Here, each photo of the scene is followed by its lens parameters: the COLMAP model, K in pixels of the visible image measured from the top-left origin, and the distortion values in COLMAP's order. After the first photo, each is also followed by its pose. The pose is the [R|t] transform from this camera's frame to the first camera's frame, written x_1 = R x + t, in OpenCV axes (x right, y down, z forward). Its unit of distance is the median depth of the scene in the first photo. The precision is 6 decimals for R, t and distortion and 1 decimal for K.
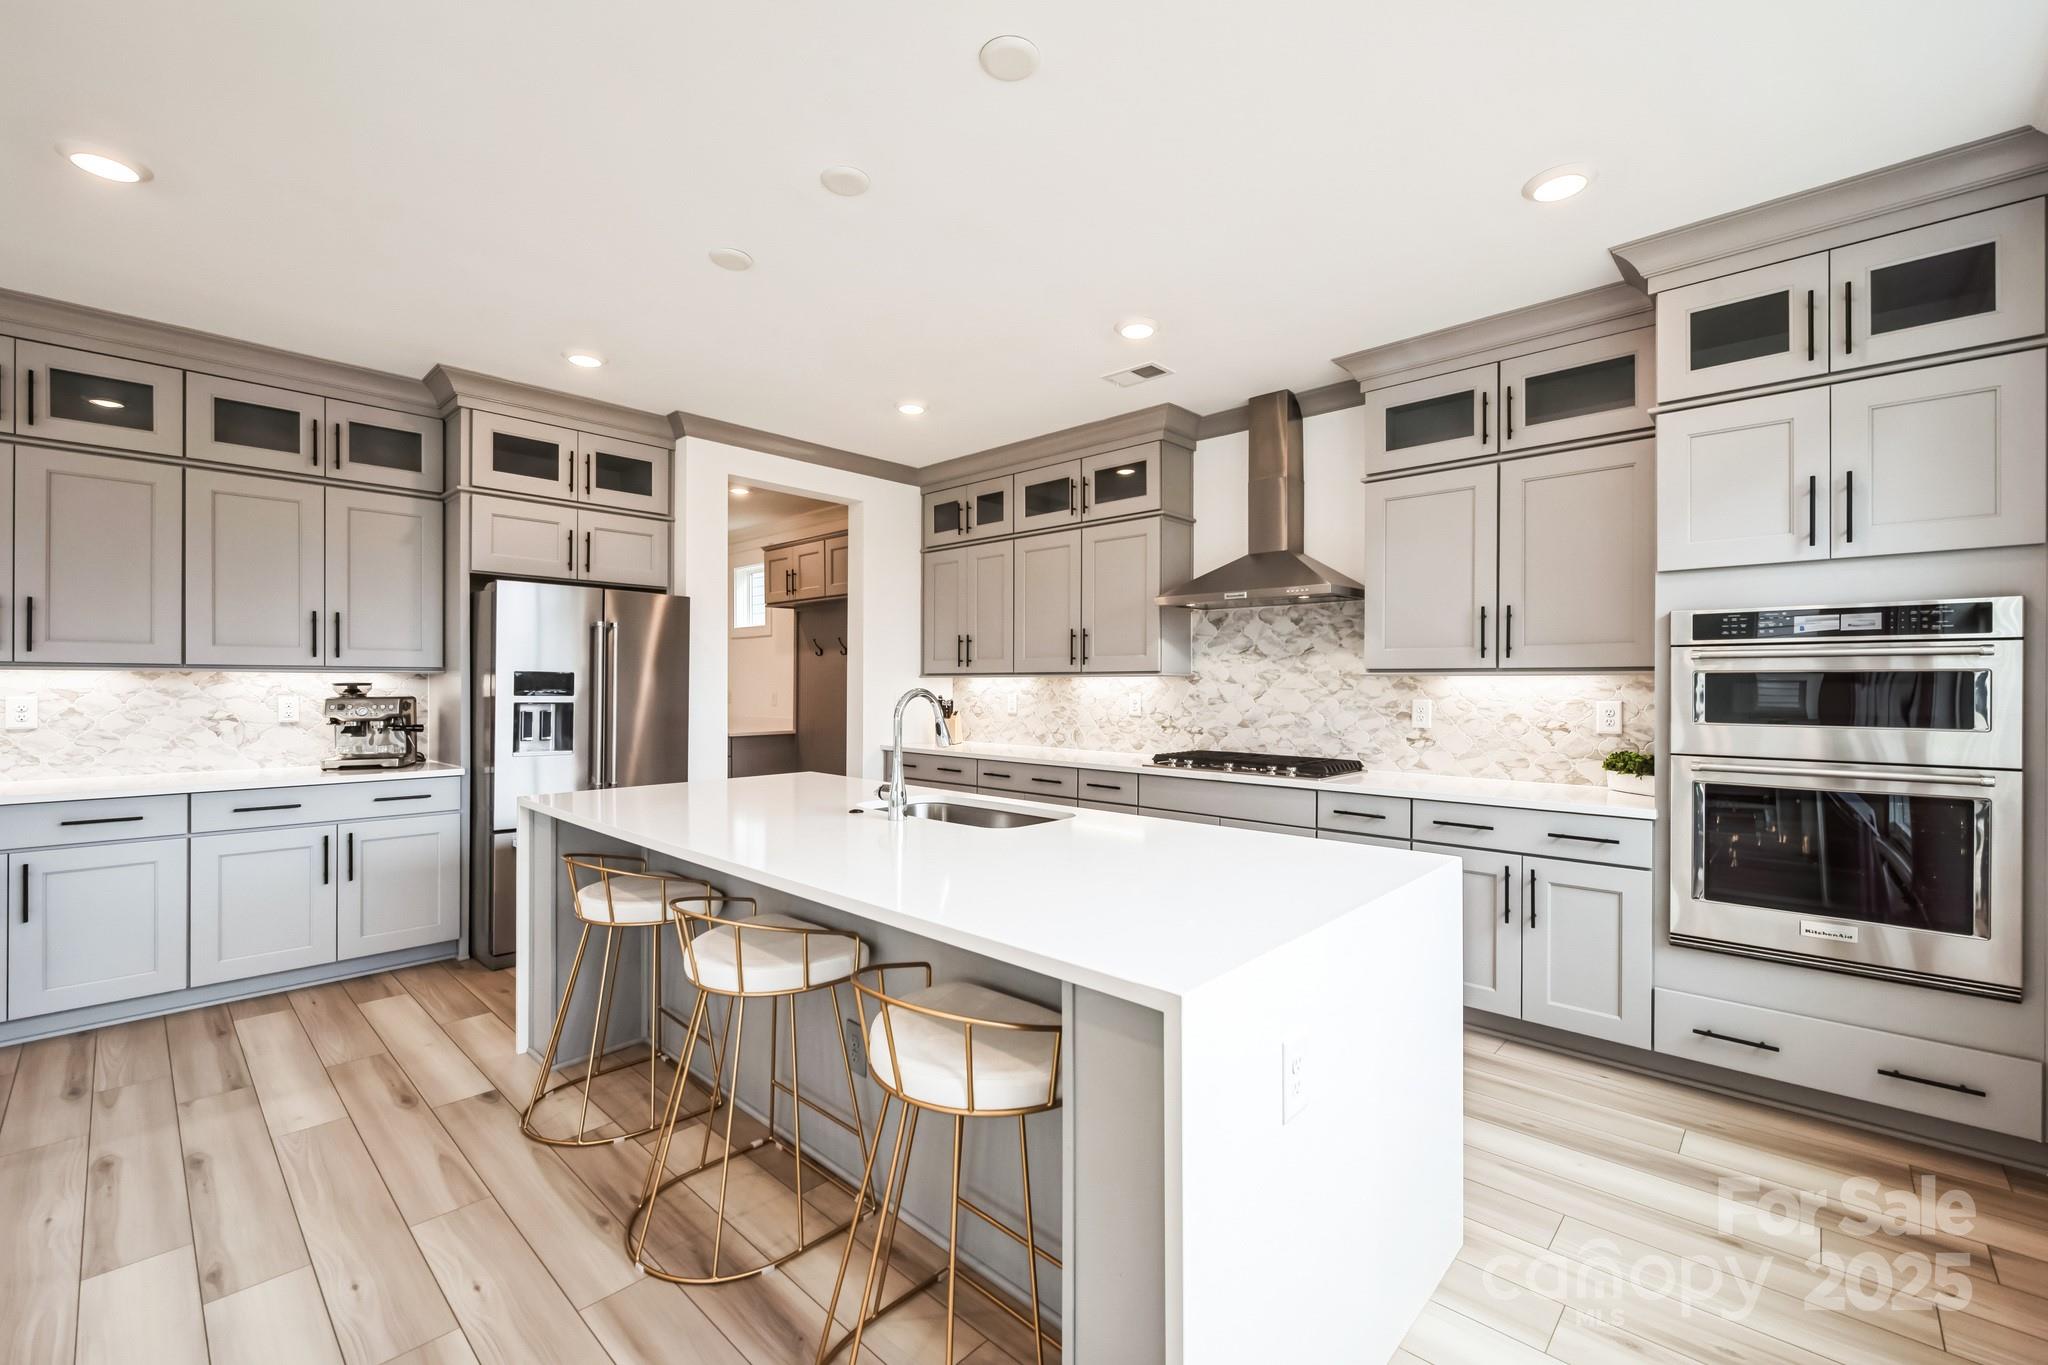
lens RADIAL K [[849.2, 0, 1022.1], [0, 849.2, 683.7], [0, 0, 1]] dist [-0.000180, -0.000866]
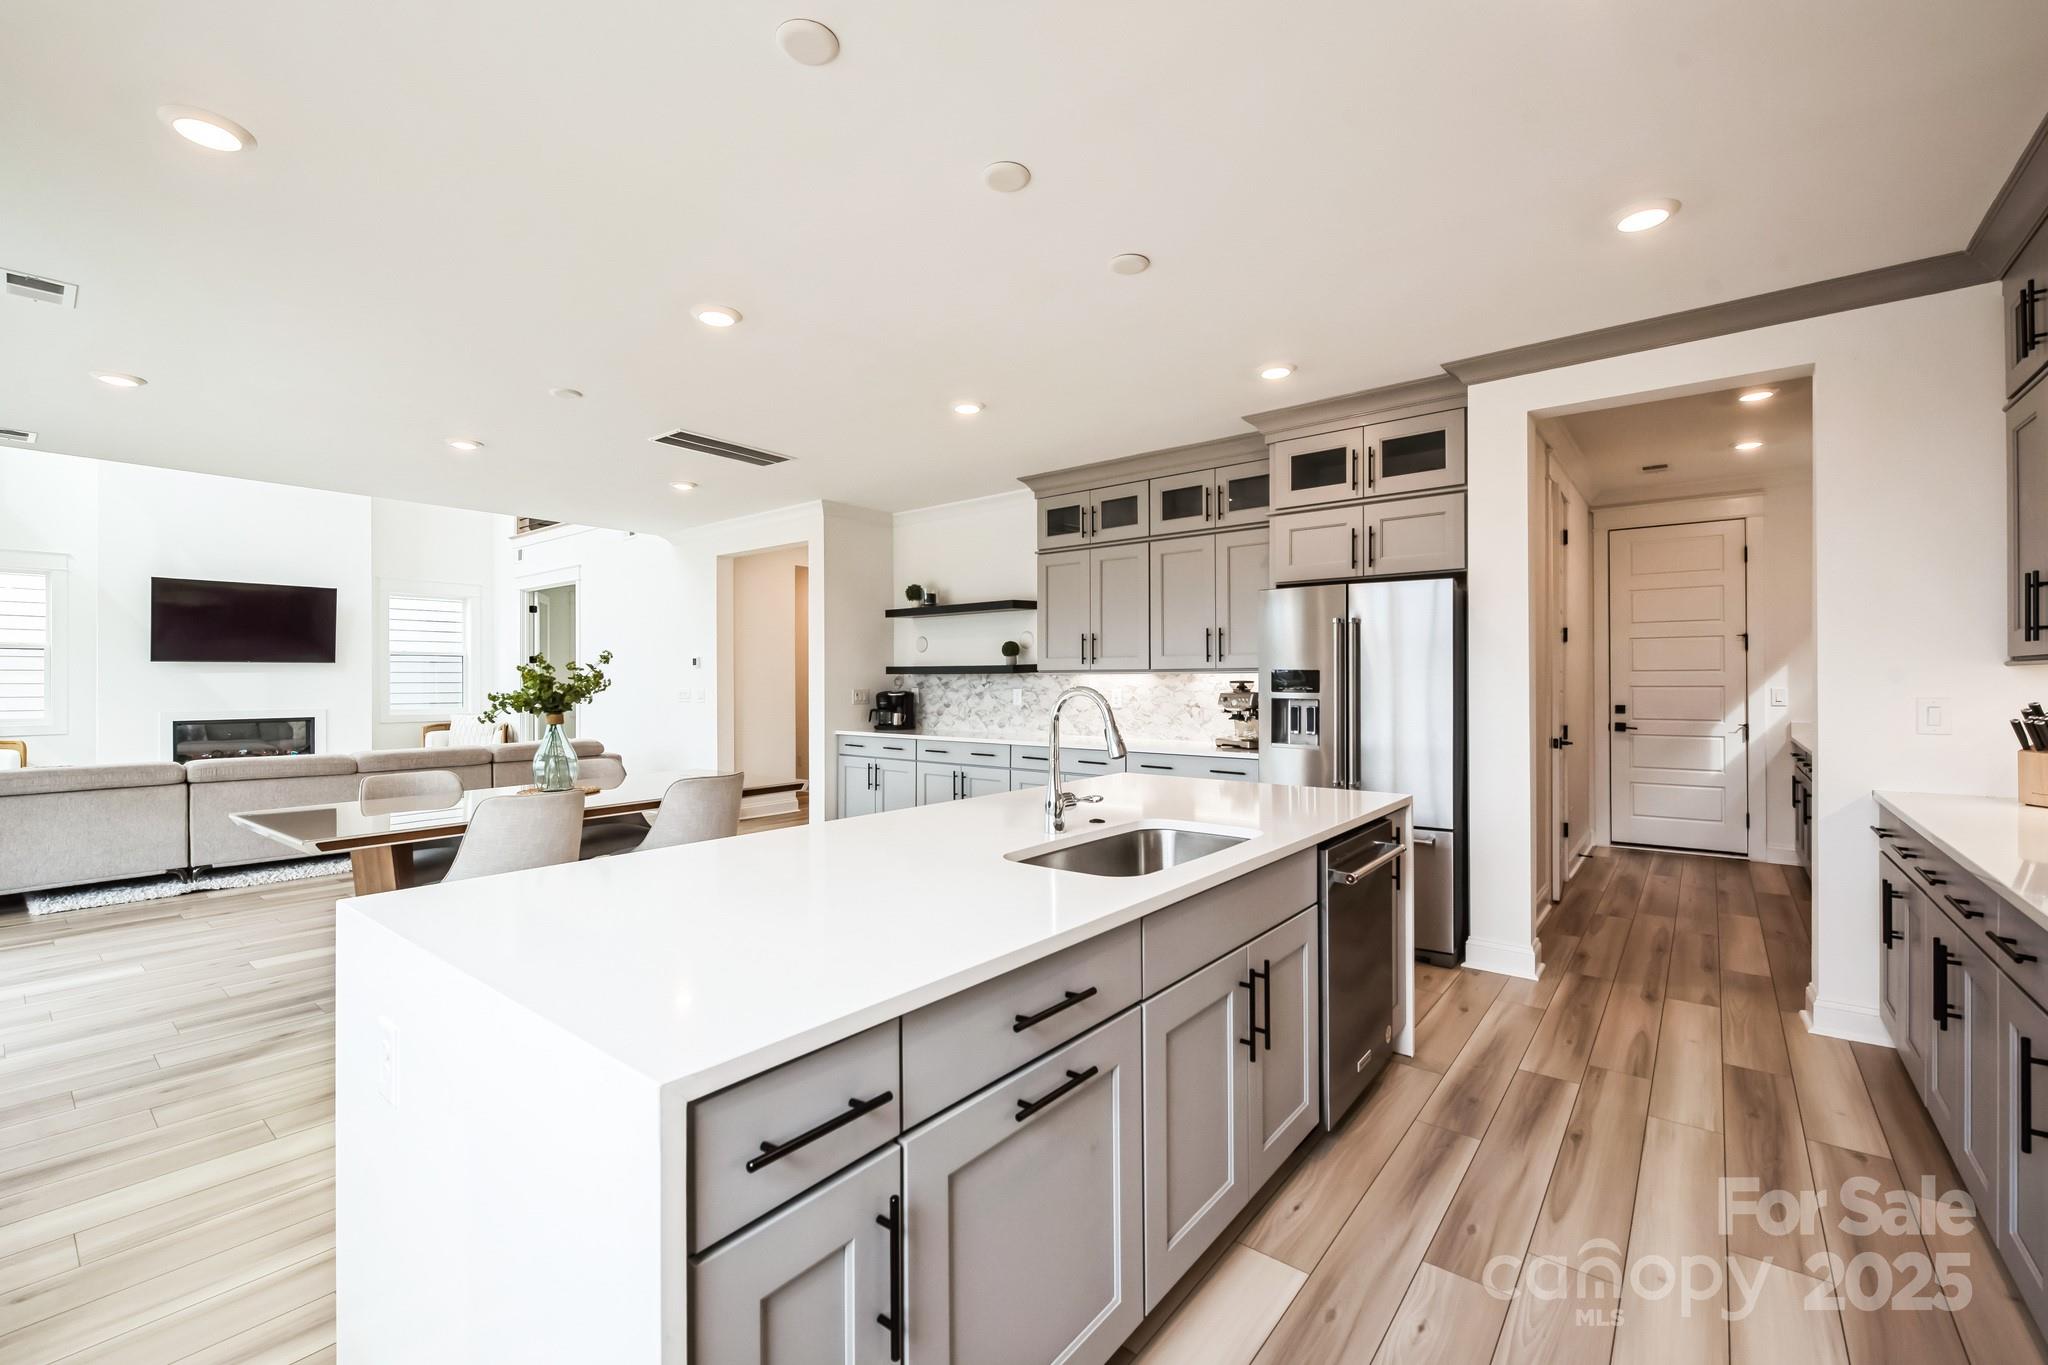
lens RADIAL K [[849.2, 0, 1022.1], [0, 849.2, 683.7], [0, 0, 1]] dist [-0.000180, -0.000866]
pose [[0.074957, 0.000116, -0.997187, 0.456790], [0.002975, 0.999996, 0.000340, 0.001733], [0.997182, -0.002992, 0.074956, 0.550330]]
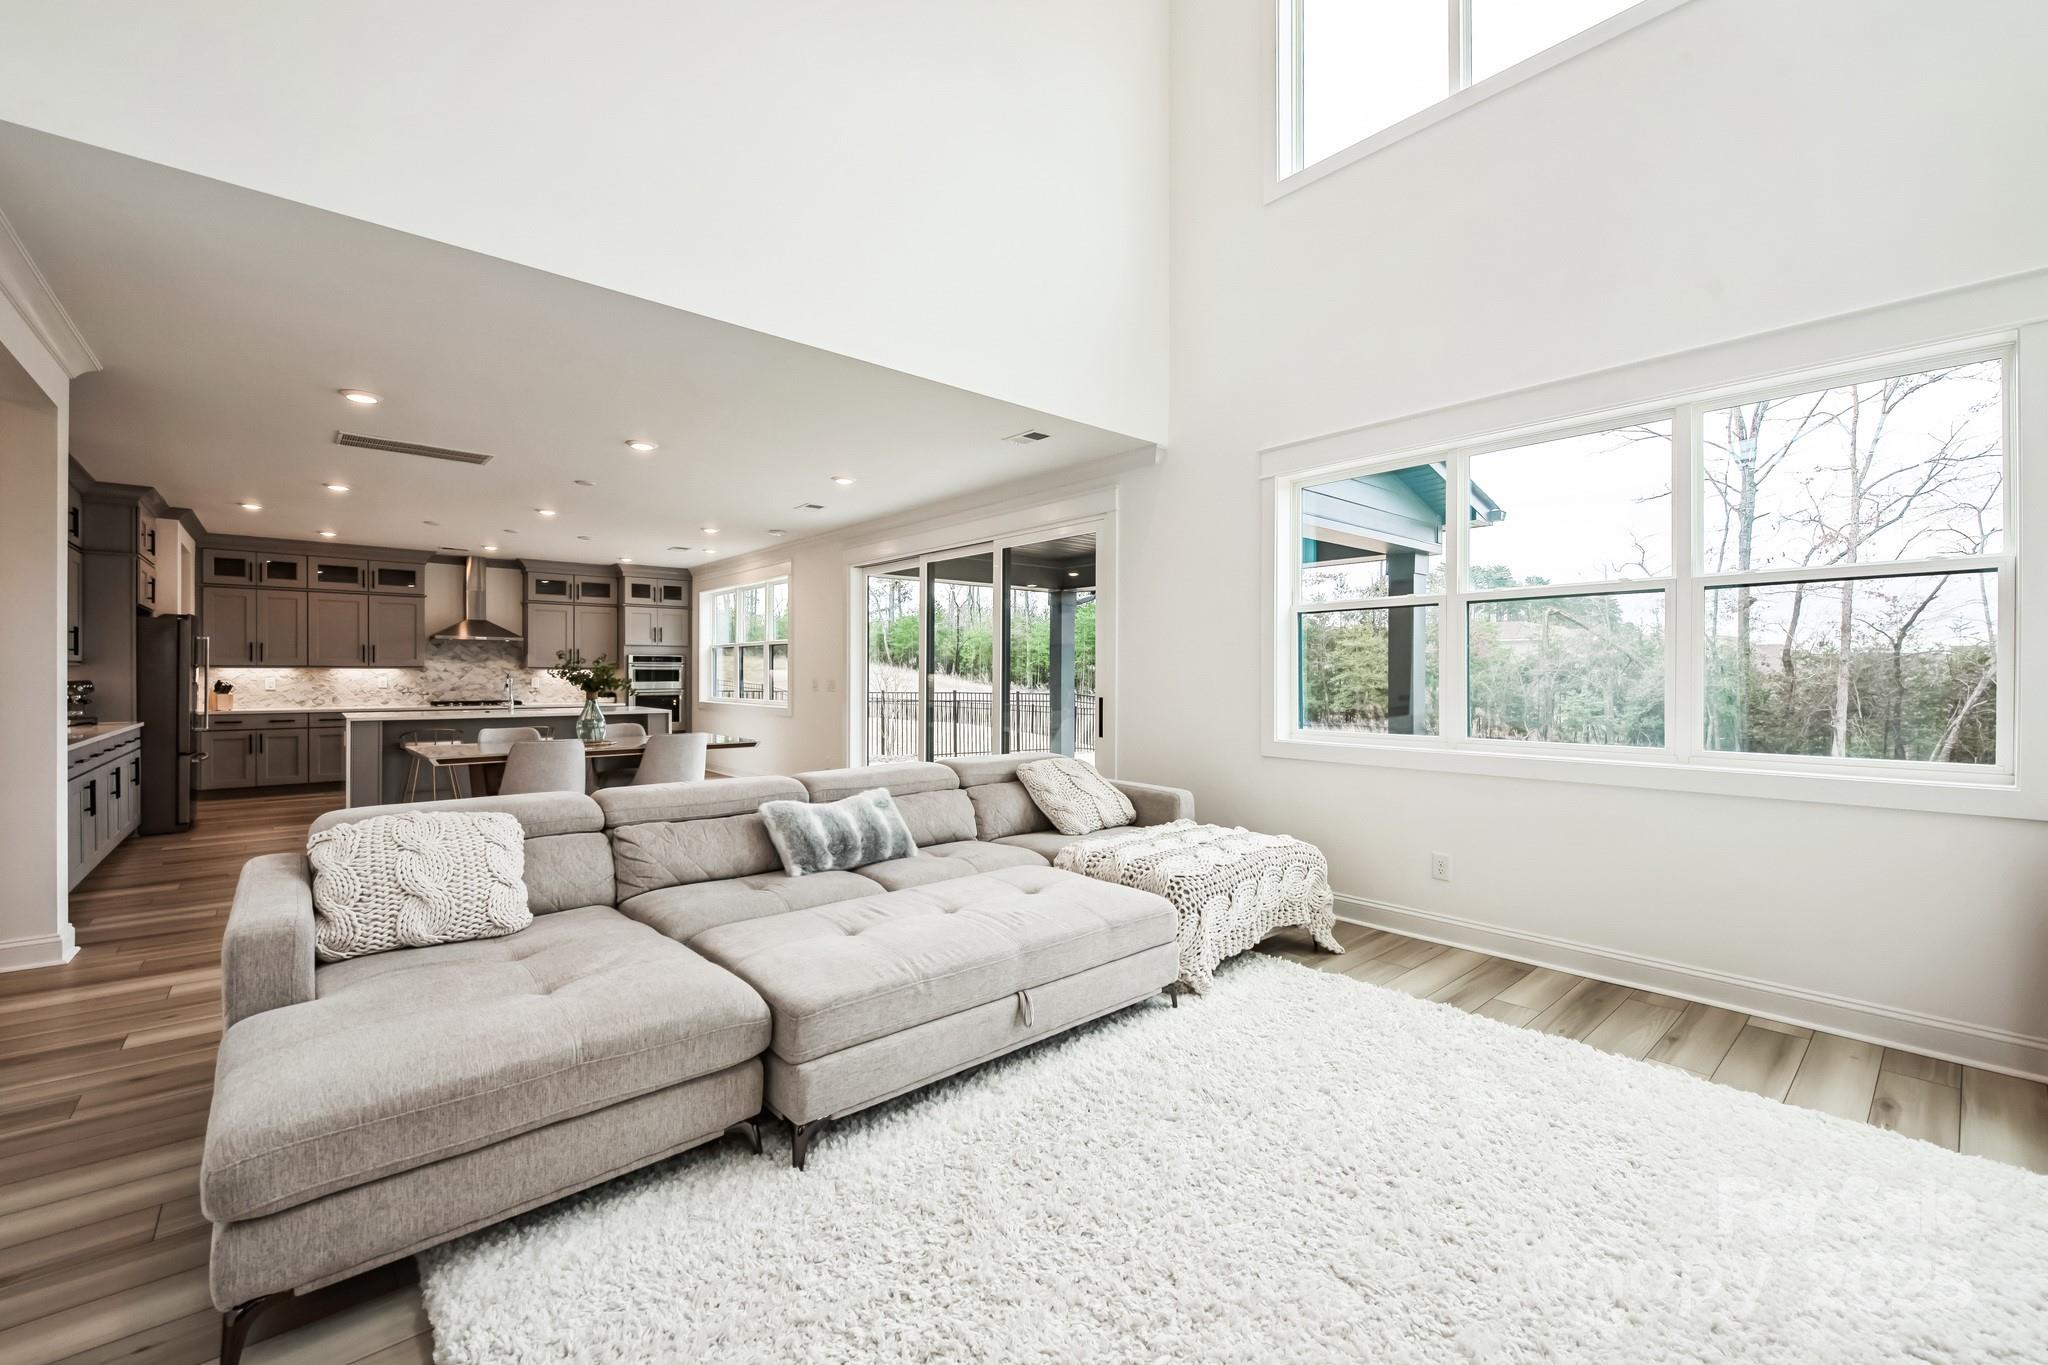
lens RADIAL K [[836.0, 0, 1022.8], [0, 836.0, 674.6], [0, 0, 1]] dist [-0.001485, -0.000104]
pose [[0.098776, -0.002162, 0.995107, -2.036556], [-0.000118, 0.999998, 0.002184, 0.001901], [-0.995110, -0.000333, 0.098776, -0.864101]]
